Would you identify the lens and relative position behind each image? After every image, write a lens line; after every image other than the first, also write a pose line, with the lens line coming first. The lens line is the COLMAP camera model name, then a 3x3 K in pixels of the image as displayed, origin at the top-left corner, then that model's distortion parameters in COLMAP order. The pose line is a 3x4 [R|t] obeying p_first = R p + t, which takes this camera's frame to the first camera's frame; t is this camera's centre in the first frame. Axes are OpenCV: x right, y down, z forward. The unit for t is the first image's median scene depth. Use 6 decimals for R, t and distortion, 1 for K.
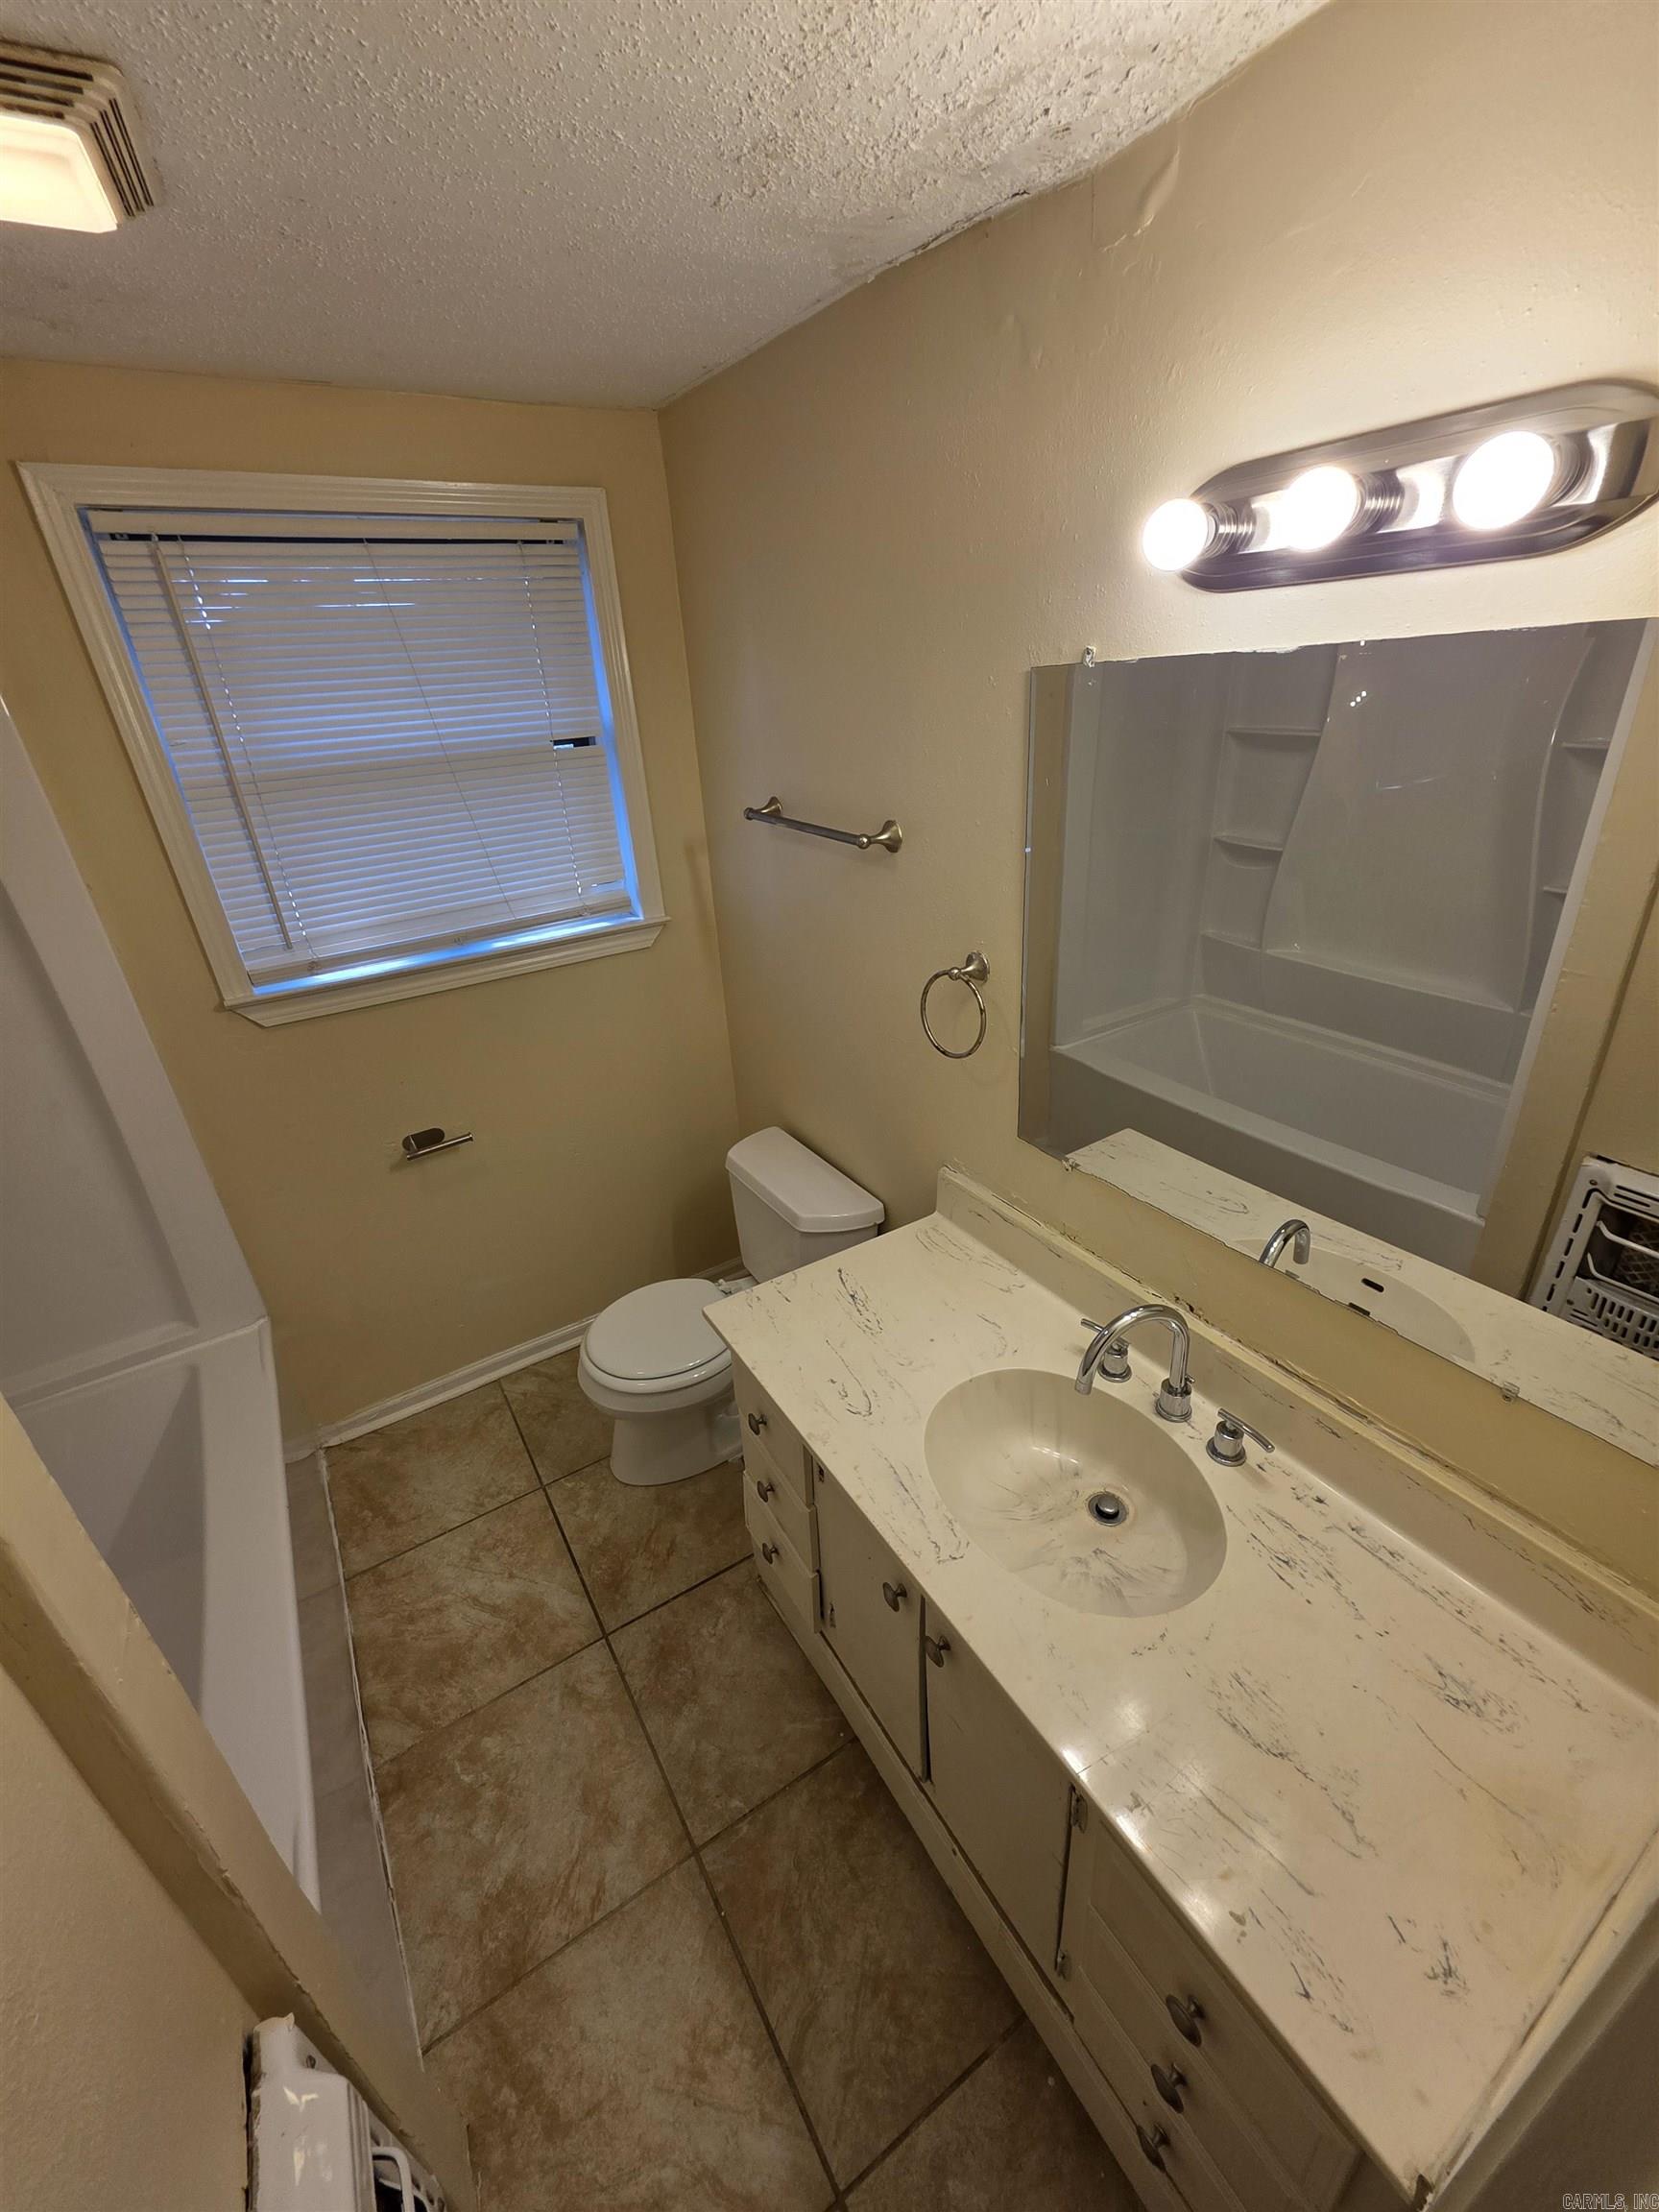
lens RADIAL K [[894.9, 0, 822.1], [0, 894.9, 1100.8], [0, 0, 1]] dist [0.003074, -0.000171]
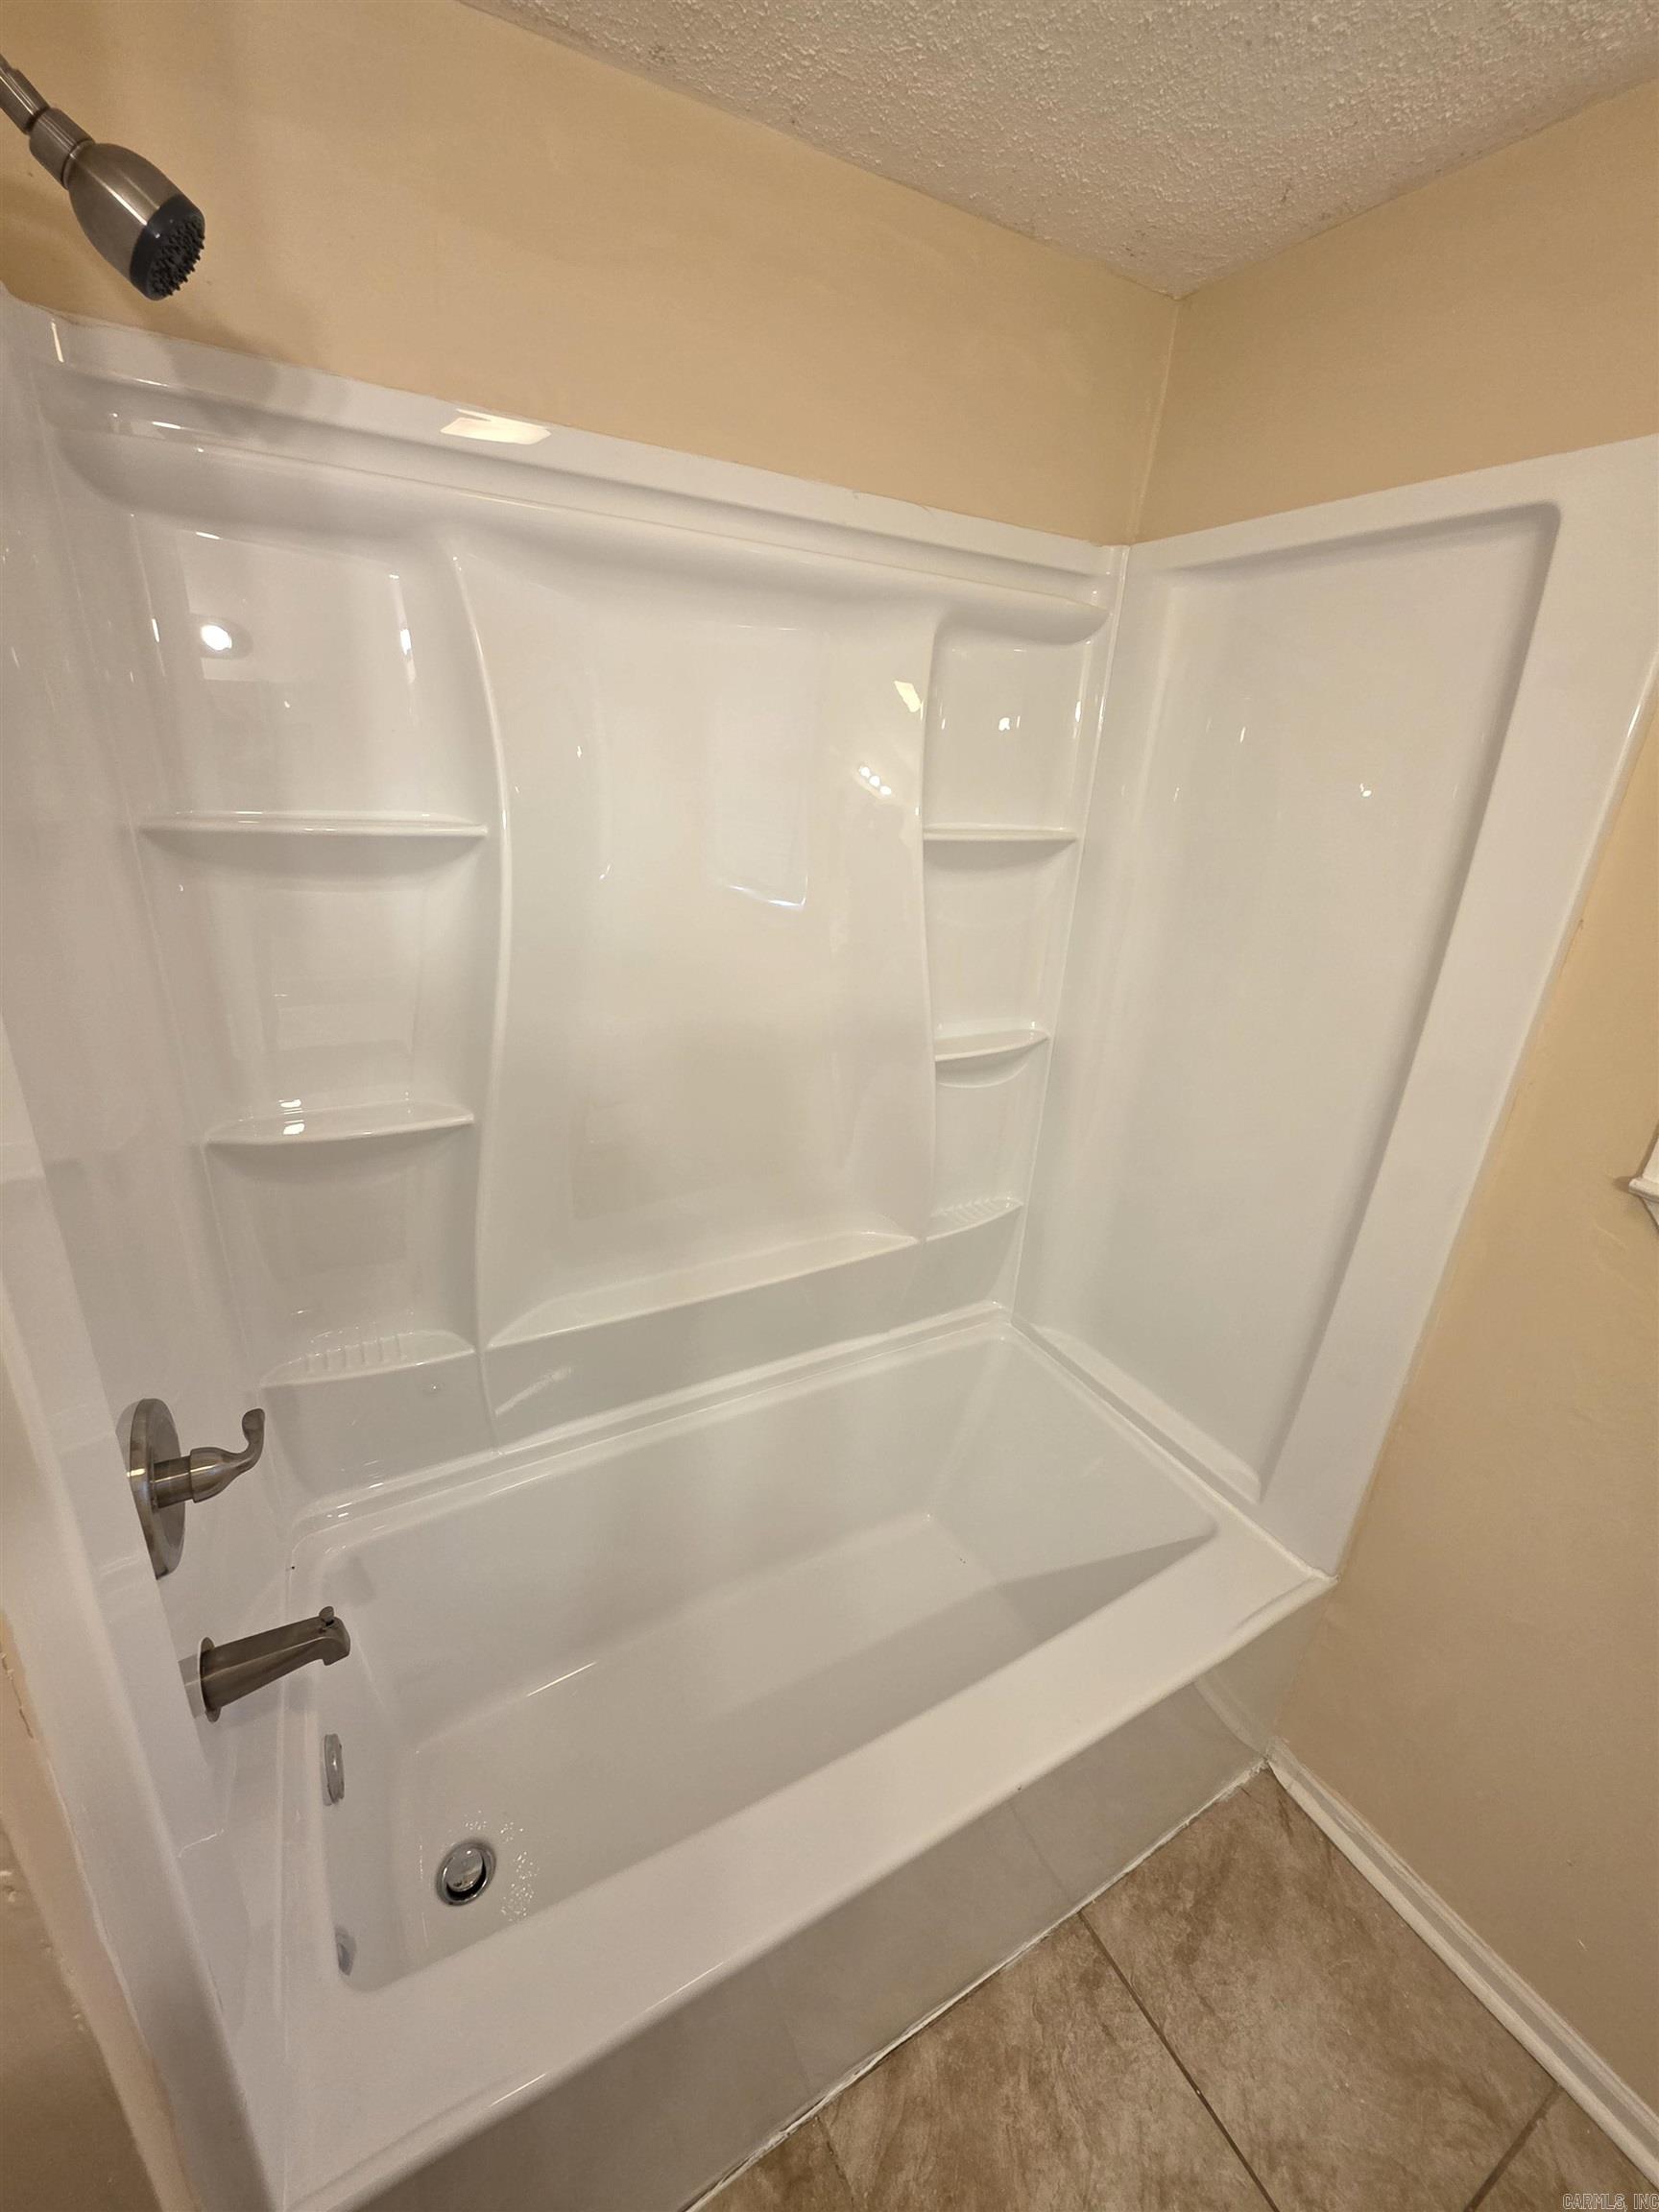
lens RADIAL K [[894.9, 0, 829.8], [0, 894.9, 1094.4], [0, 0, 1]] dist [0.003074, -0.000171]
pose [[-0.050083, 0.403974, -0.913398, -0.144769], [-0.490392, 0.786765, 0.374856, -0.105080], [0.870062, 0.466697, 0.158702, 0.414582]]
